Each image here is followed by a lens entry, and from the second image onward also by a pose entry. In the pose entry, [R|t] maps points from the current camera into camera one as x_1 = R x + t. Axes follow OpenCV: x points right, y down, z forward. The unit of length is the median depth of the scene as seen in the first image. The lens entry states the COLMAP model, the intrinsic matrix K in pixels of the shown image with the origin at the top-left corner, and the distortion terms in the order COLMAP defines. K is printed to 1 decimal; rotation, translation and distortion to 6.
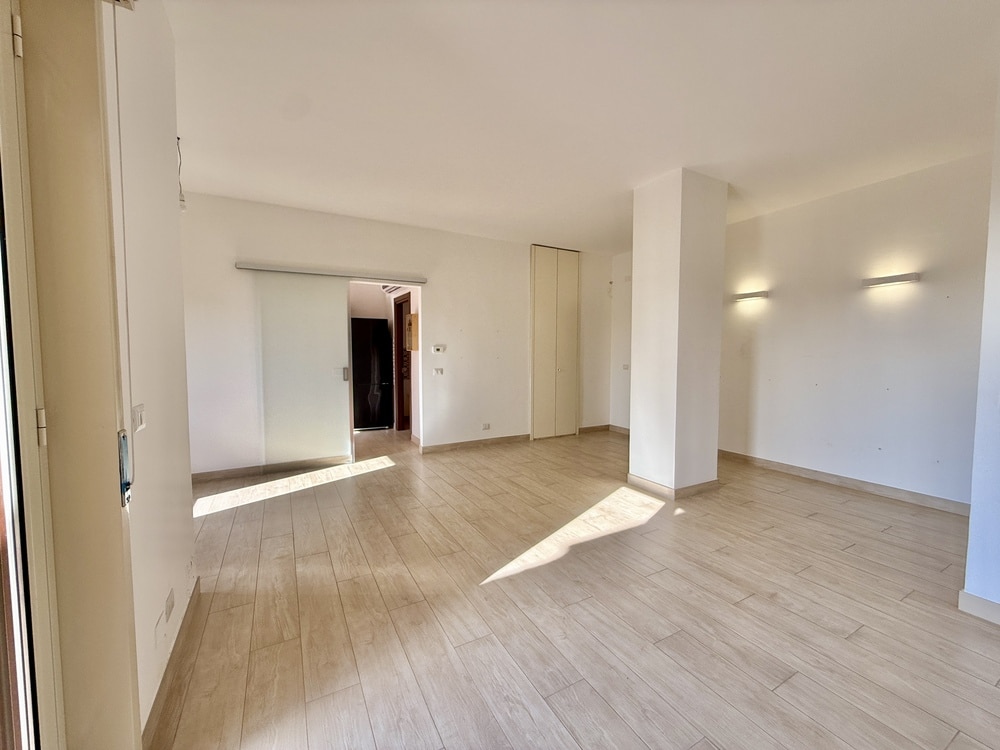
lens RADIAL K [[399.6, 0, 497.0], [0, 399.6, 369.6], [0, 0, 1]] dist [-0.000783, 0.000474]
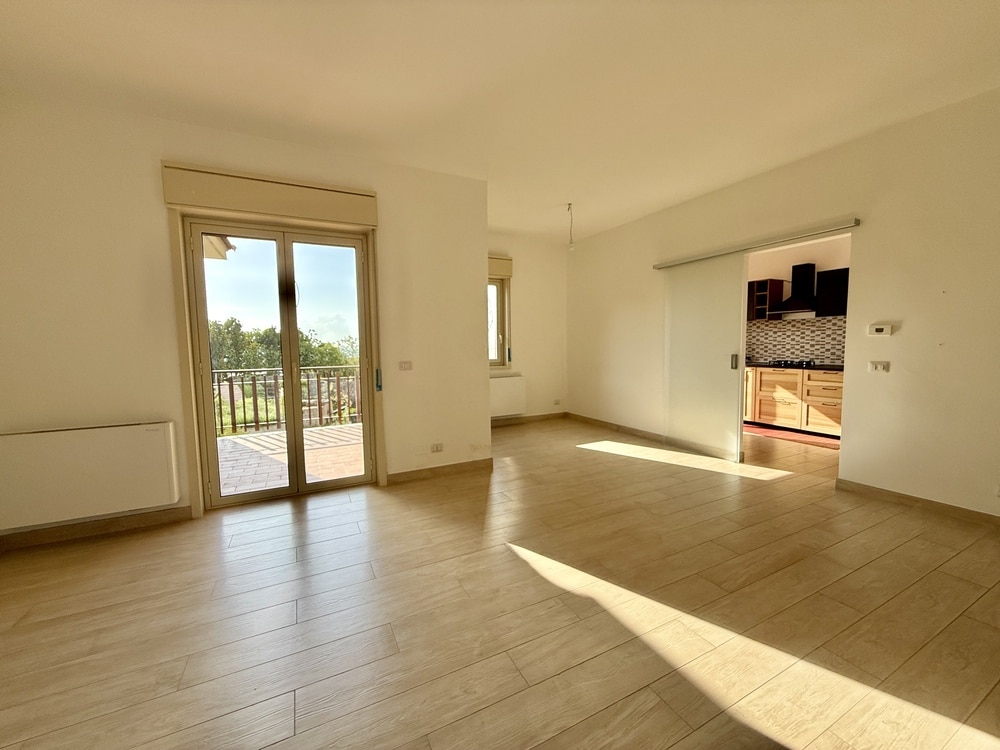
lens RADIAL K [[399.6, 0, 500.1], [0, 399.6, 374.8], [0, 0, 1]] dist [-0.000783, 0.000474]
pose [[-0.026252, 0.081808, -0.996302, 0.879546], [-0.030421, 0.996119, 0.082595, -0.028975], [0.999192, 0.032477, -0.023662, 0.832591]]
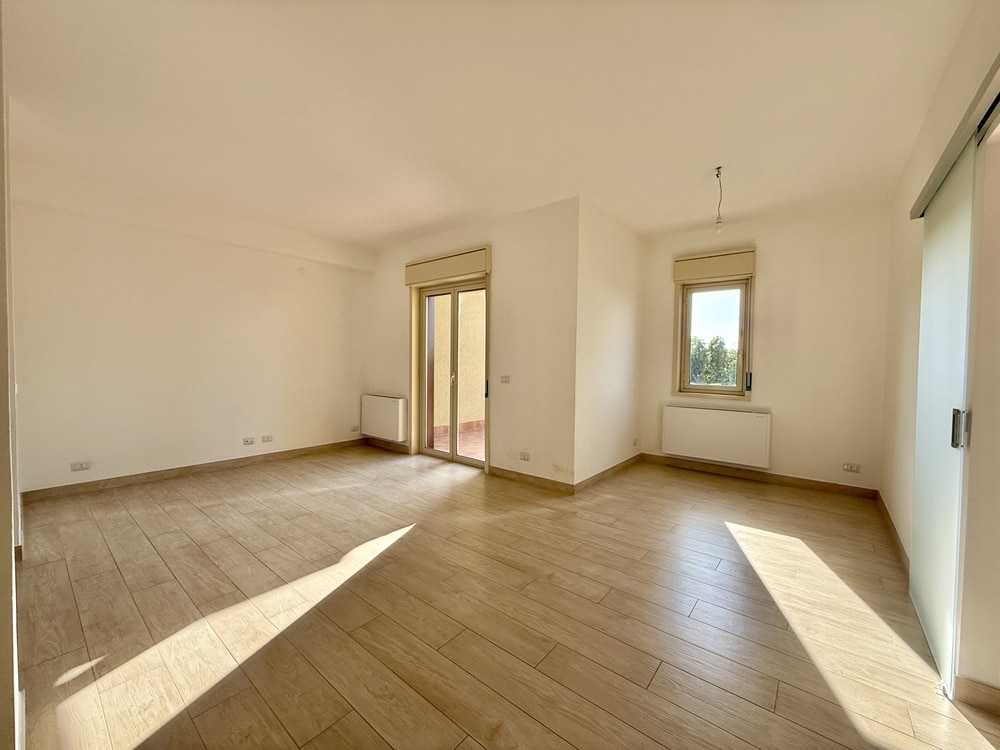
lens RADIAL K [[399.6, 0, 499.4], [0, 399.6, 376.2], [0, 0, 1]] dist [-0.000783, 0.000474]
pose [[-0.925573, 0.003609, -0.378552, 0.187697], [-0.029702, 0.996180, 0.082120, -0.083163], [0.377403, 0.087251, -0.921930, 1.938417]]
